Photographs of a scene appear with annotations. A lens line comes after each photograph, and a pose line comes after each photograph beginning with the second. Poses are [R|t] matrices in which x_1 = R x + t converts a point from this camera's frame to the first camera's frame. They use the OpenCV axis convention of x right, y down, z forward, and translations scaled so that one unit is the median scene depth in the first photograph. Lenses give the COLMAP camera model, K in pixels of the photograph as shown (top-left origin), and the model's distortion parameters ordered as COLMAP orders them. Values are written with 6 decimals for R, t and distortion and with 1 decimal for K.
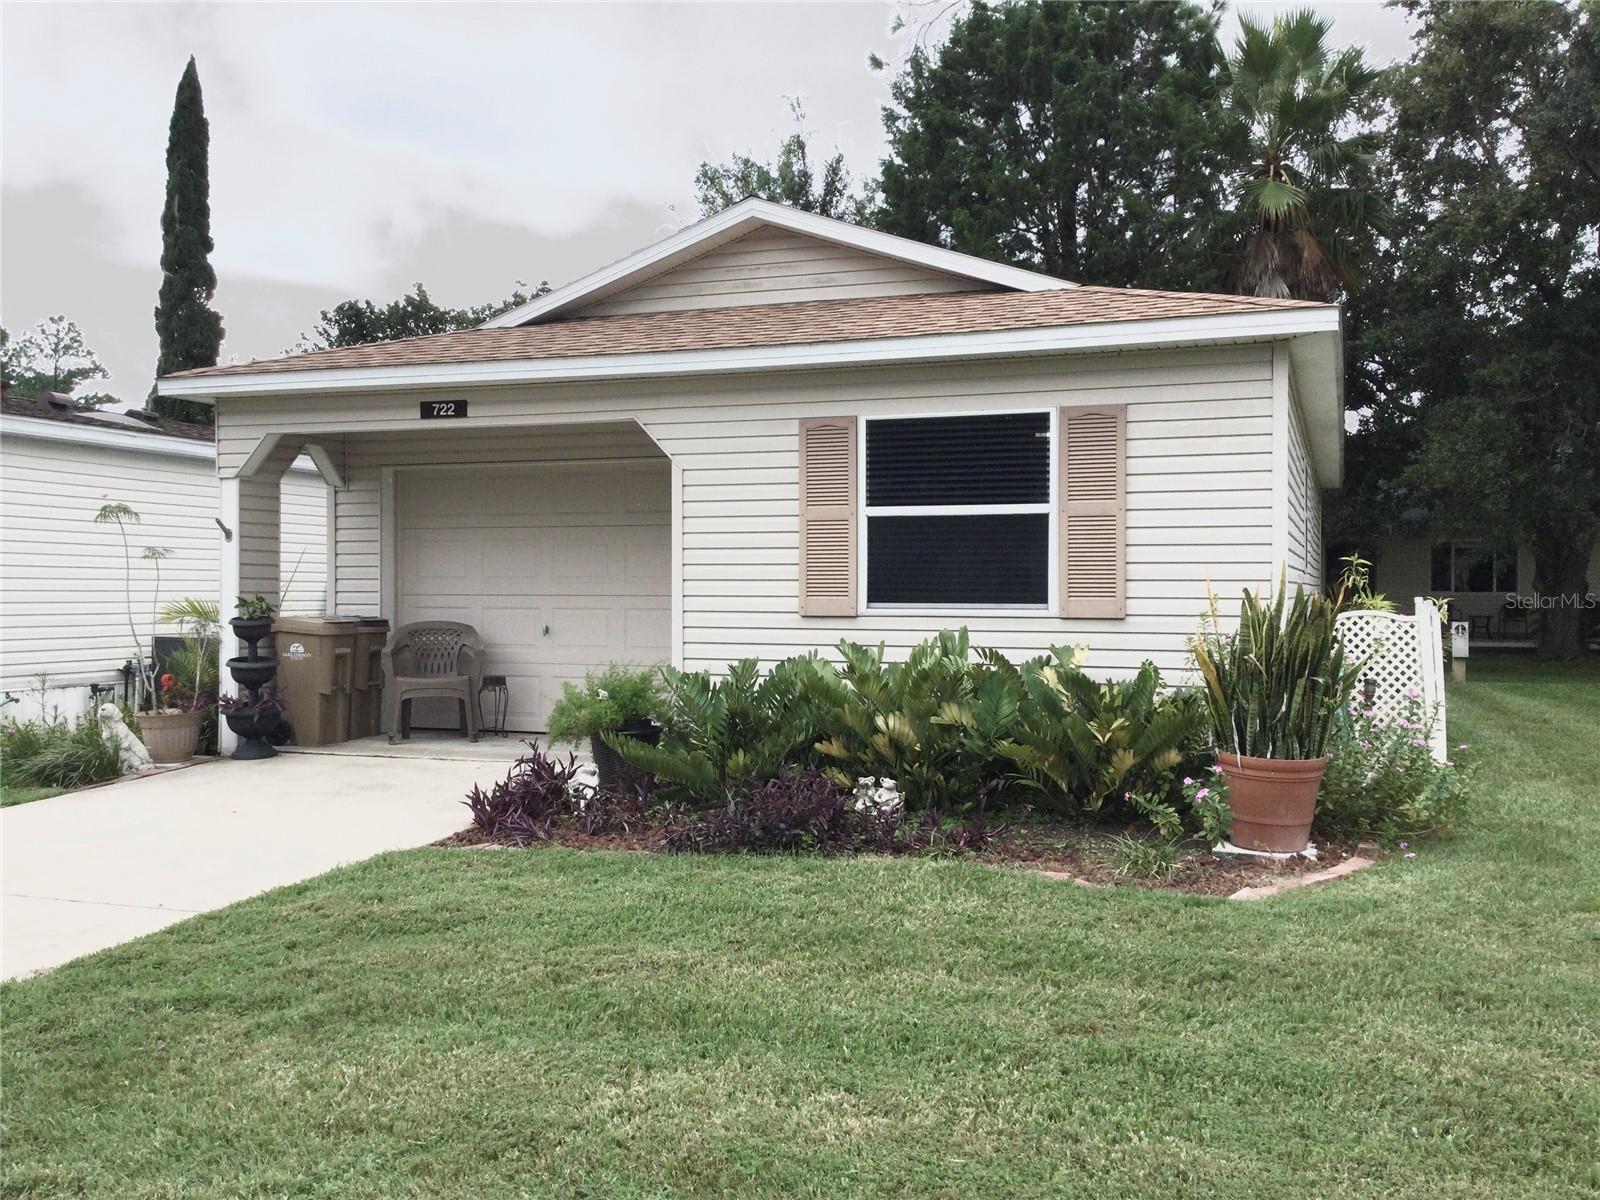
lens RADIAL K [[1454.3, 0, 794.7], [0, 1454.3, 611.0], [0, 0, 1]] dist [0.172548, -0.363993]
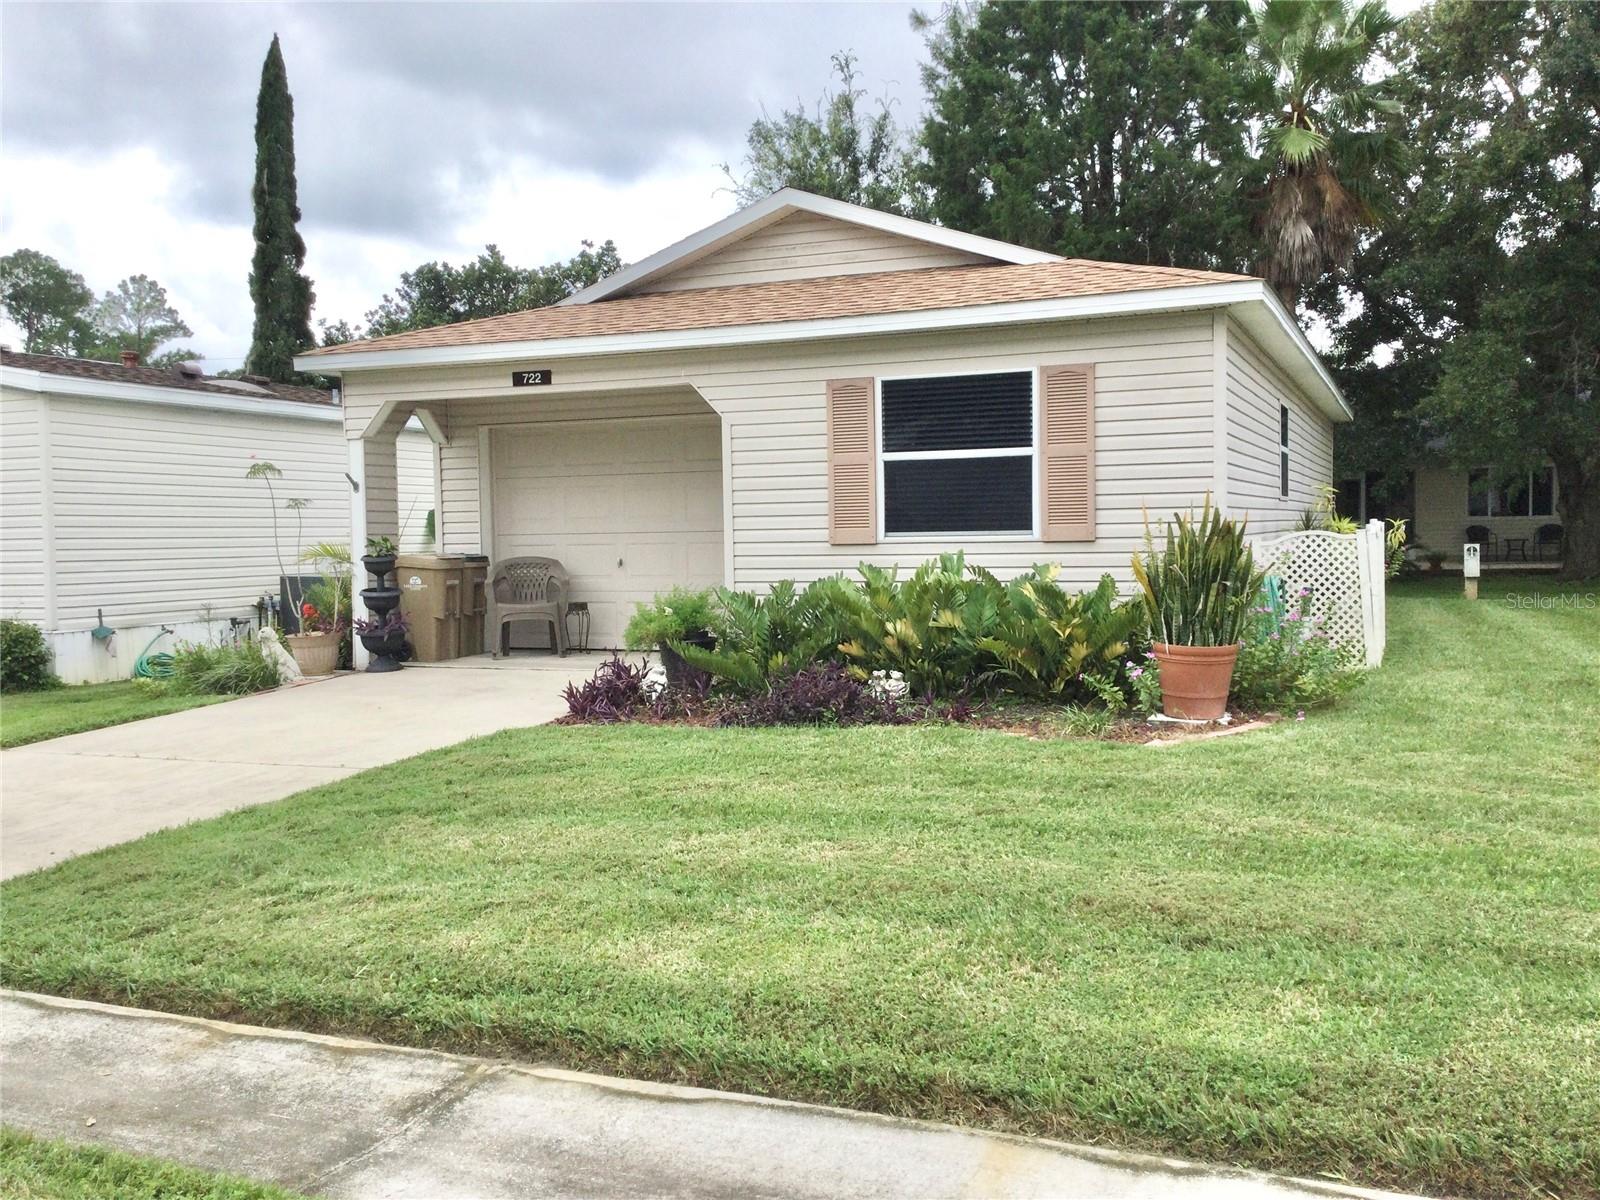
lens RADIAL K [[1448.6, 0, 800.0], [0, 1448.6, 600.0], [0, 0, 1]] dist [0.139916, -0.249009]
pose [[0.998931, -0.017290, -0.042878, 0.026432], [0.018709, 0.999284, 0.032899, 0.008171], [0.042279, -0.033666, 0.998538, -0.178949]]
